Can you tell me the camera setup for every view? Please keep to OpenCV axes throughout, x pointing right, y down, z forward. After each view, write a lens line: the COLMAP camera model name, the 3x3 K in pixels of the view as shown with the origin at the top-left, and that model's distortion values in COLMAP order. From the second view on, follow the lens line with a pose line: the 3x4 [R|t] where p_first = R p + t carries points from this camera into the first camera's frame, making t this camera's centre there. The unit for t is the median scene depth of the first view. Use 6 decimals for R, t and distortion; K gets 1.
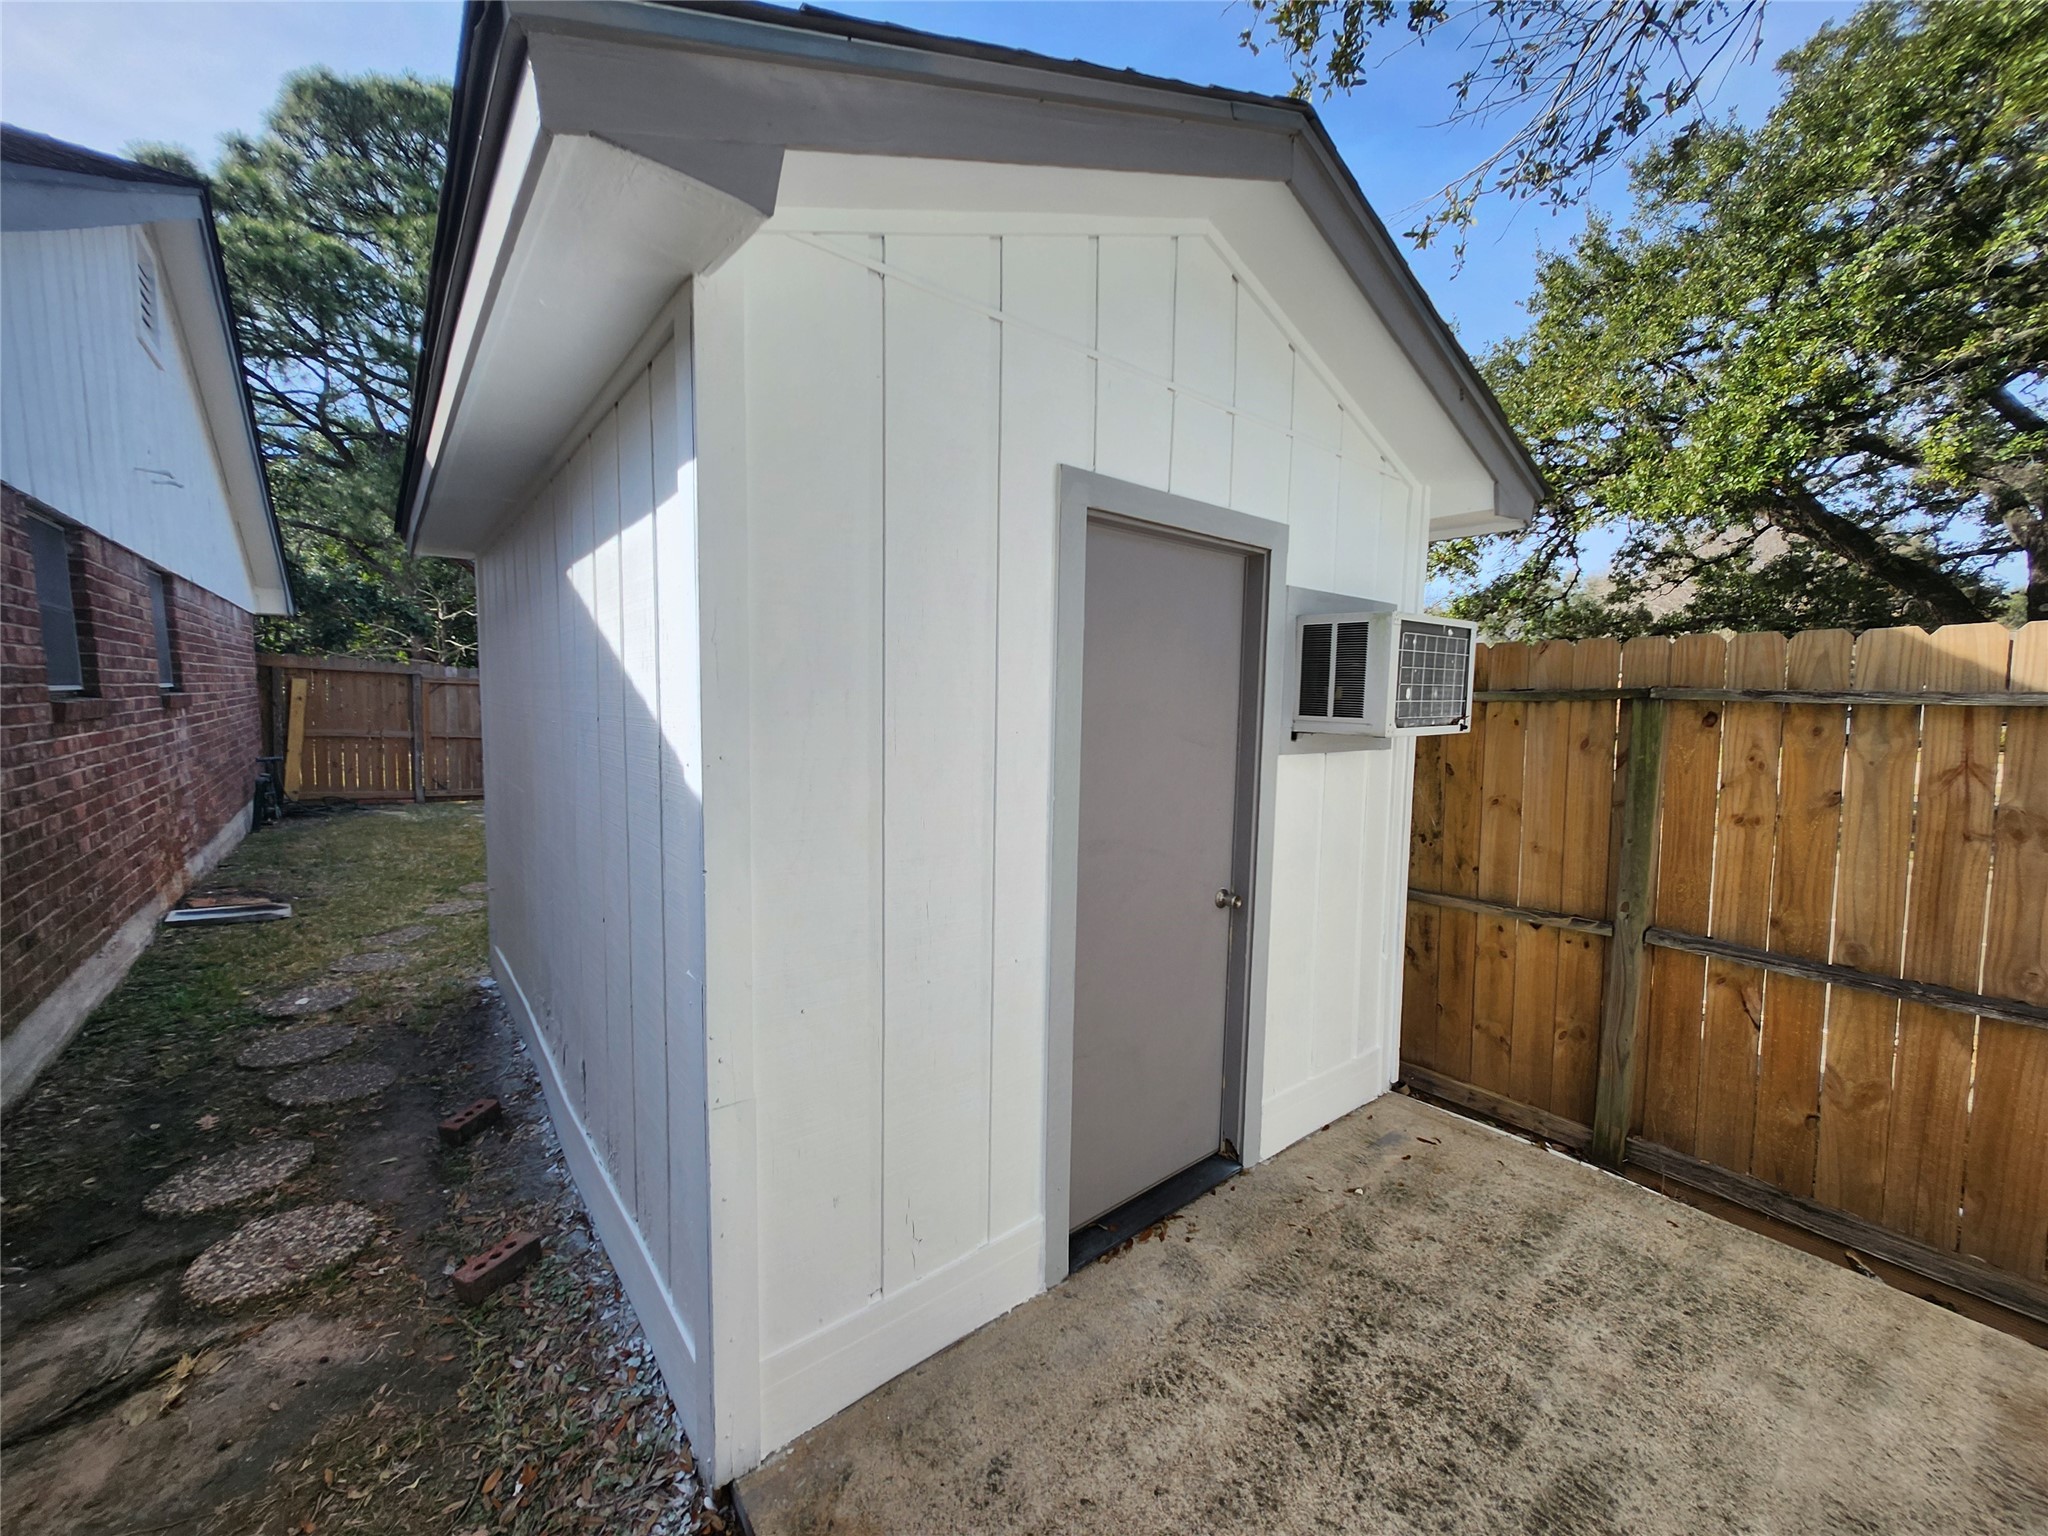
lens RADIAL K [[803.9, 0, 1018.6], [0, 803.9, 773.0], [0, 0, 1]] dist [0.000456, -0.000165]
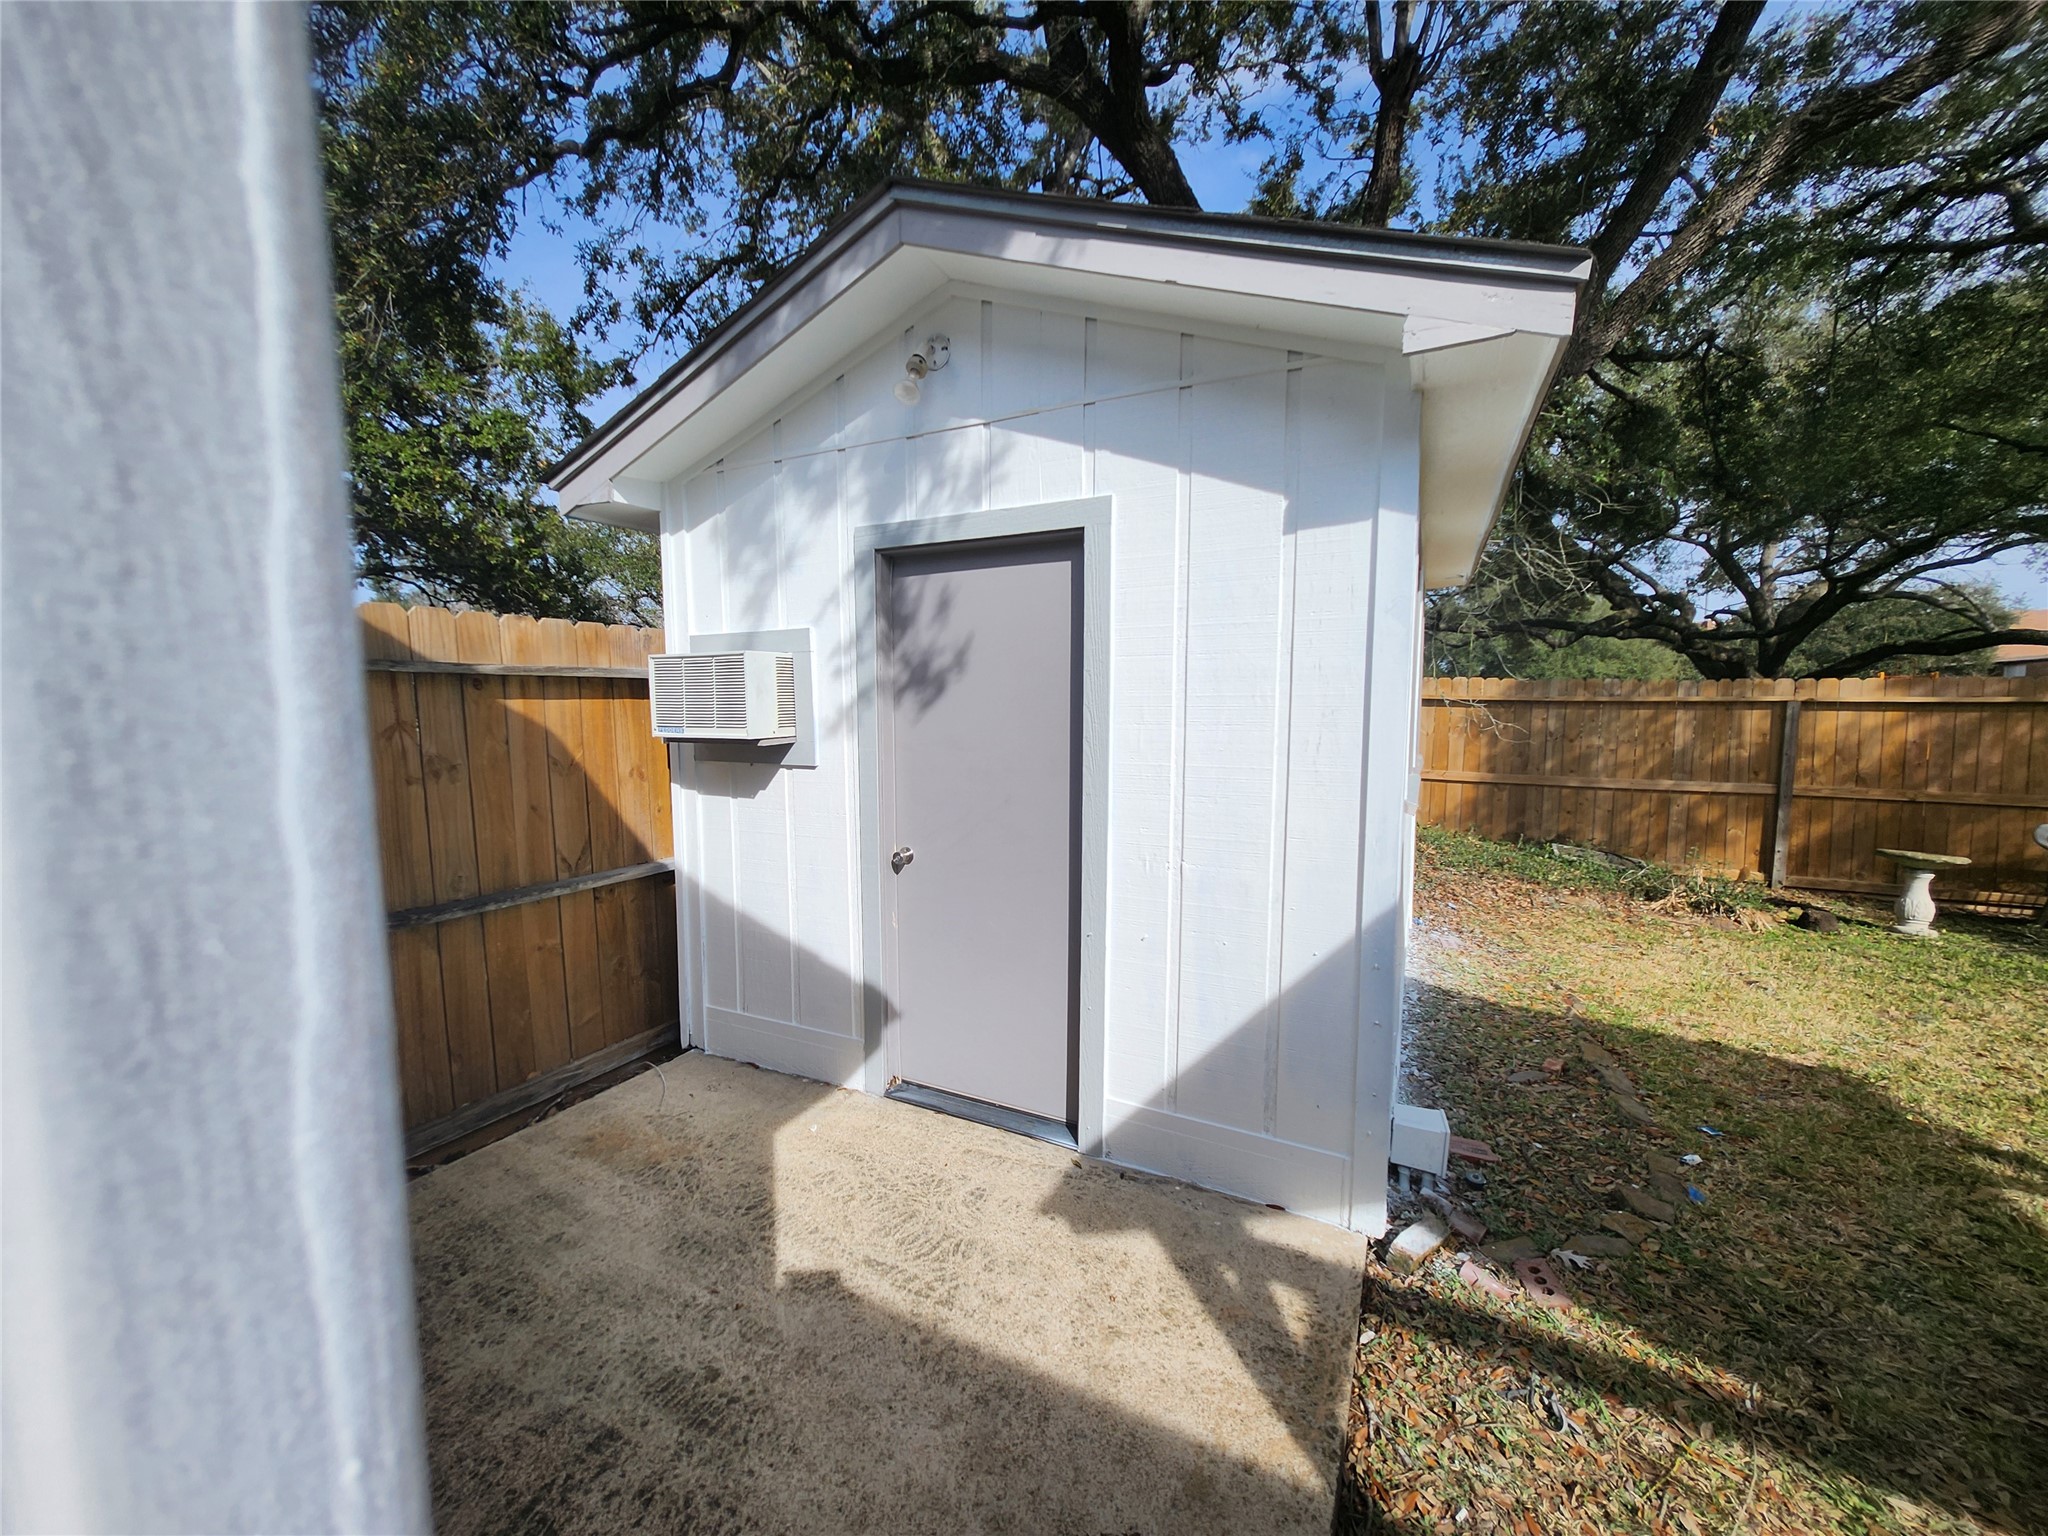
lens RADIAL K [[803.9, 0, 1018.6], [0, 803.9, 773.0], [0, 0, 1]] dist [0.000456, -0.000165]
pose [[-0.415217, -0.095298, 0.904717, -0.248727], [0.082006, 0.986528, 0.141552, -0.025104], [-0.906019, 0.132967, -0.401808, 0.560812]]
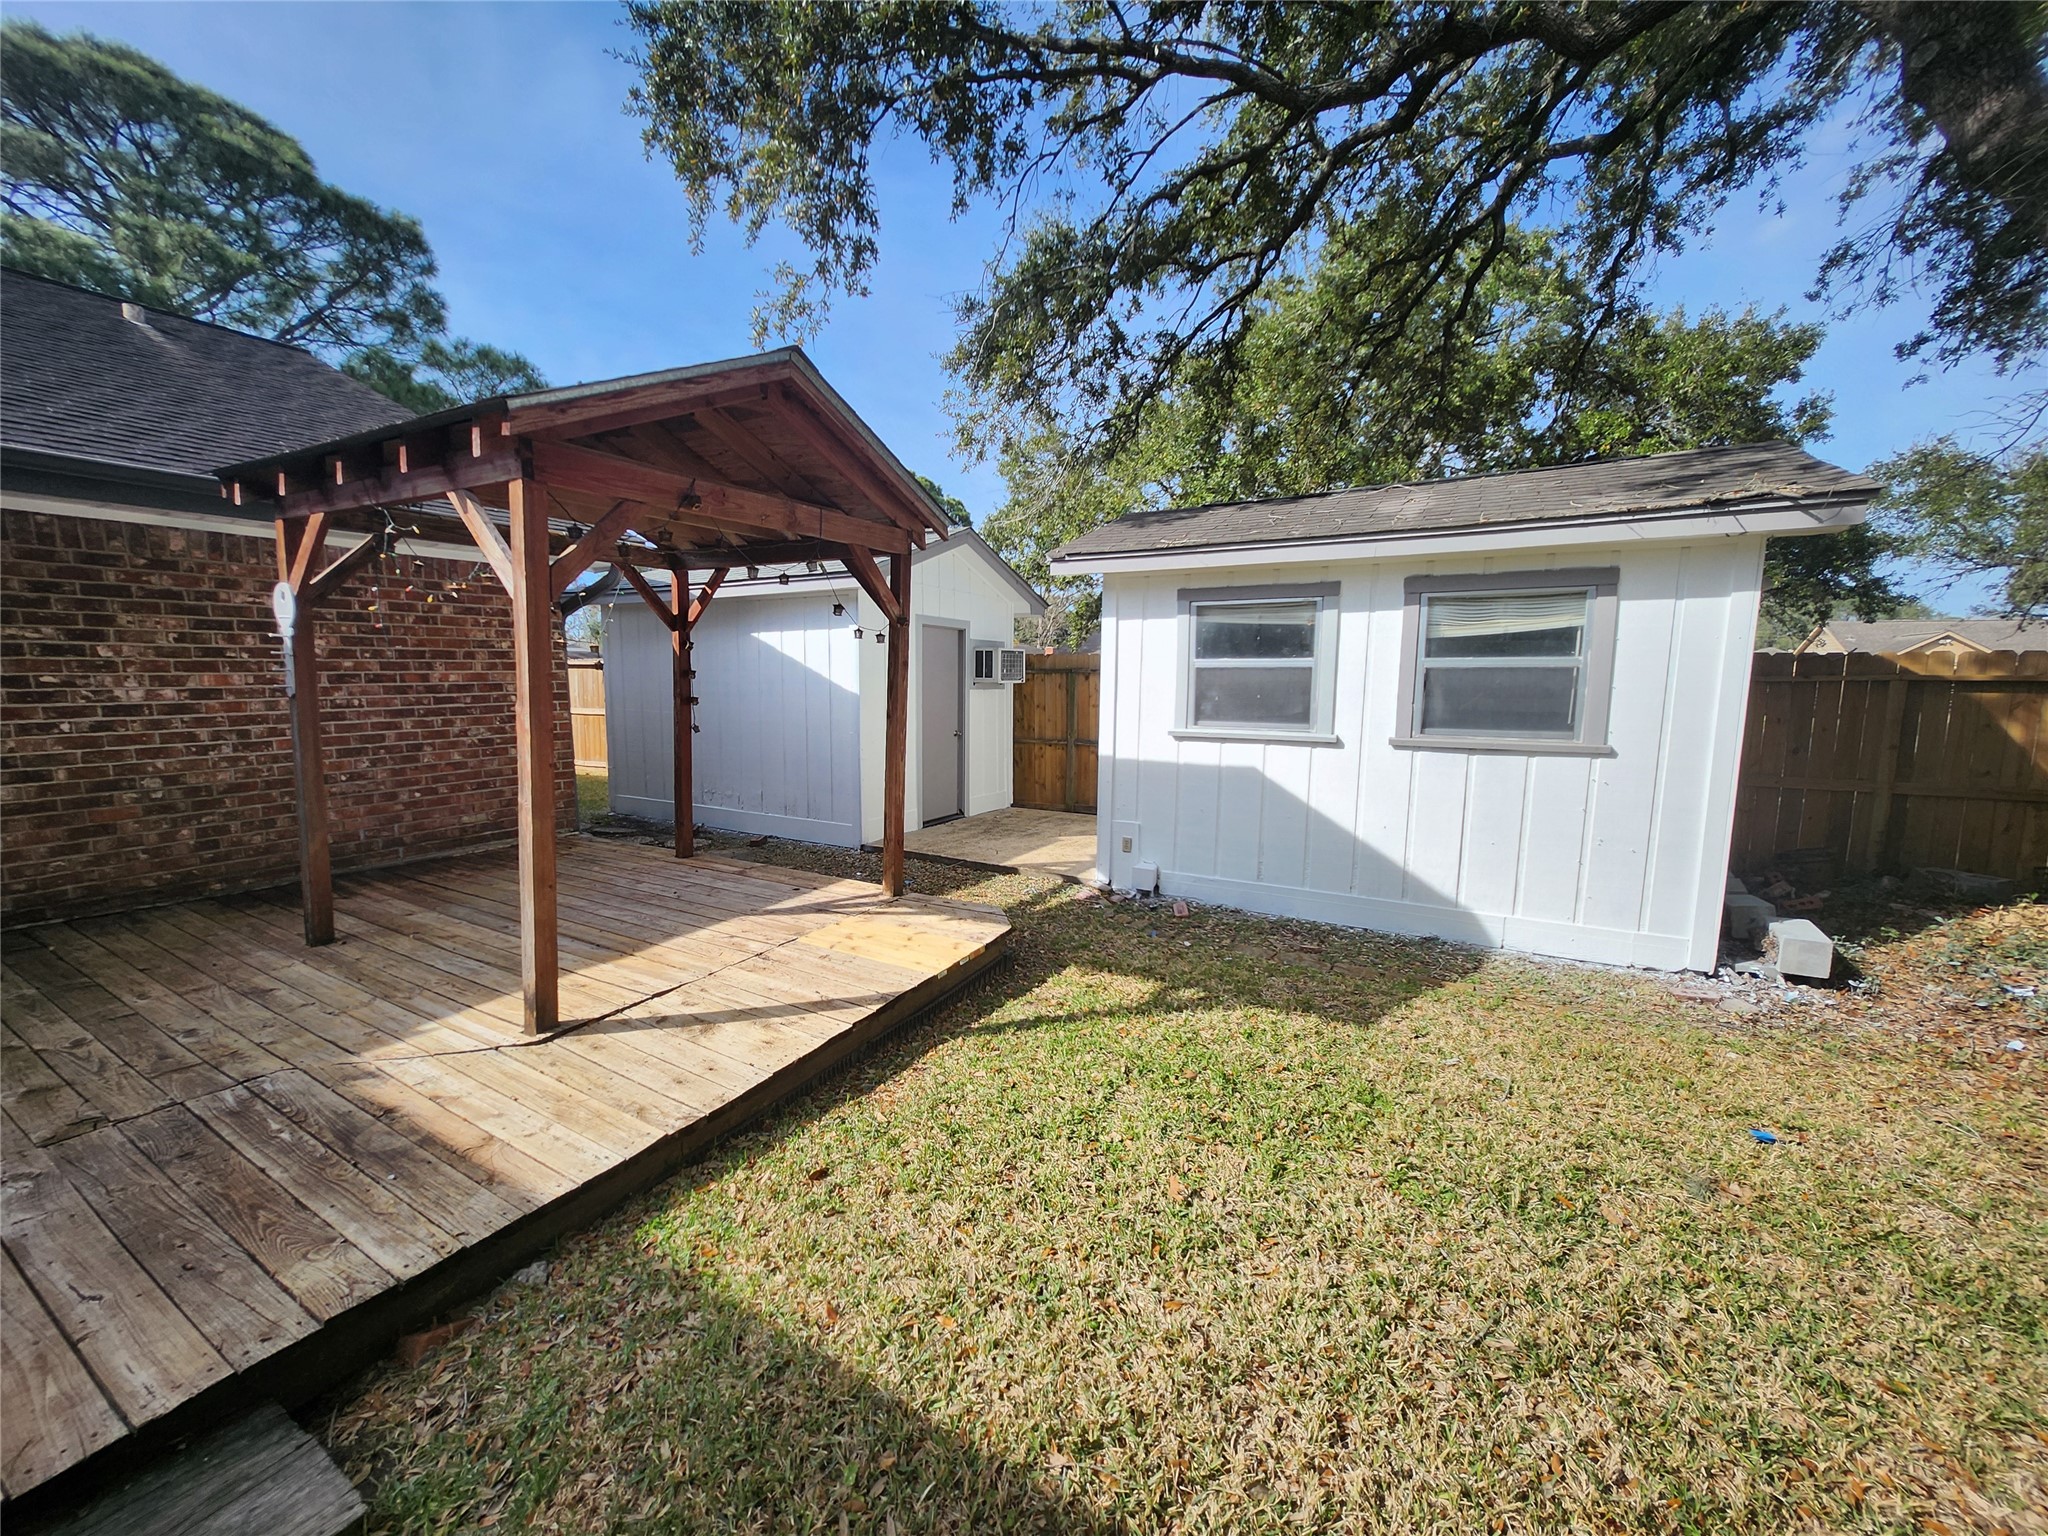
lens RADIAL K [[803.9, 0, 1018.6], [0, 803.9, 773.0], [0, 0, 1]] dist [0.000456, -0.000165]
pose [[0.927338, -0.049442, 0.370945, -0.780108], [0.040866, 0.998685, 0.030950, 0.238400], [-0.371987, -0.013542, 0.928139, -2.278087]]
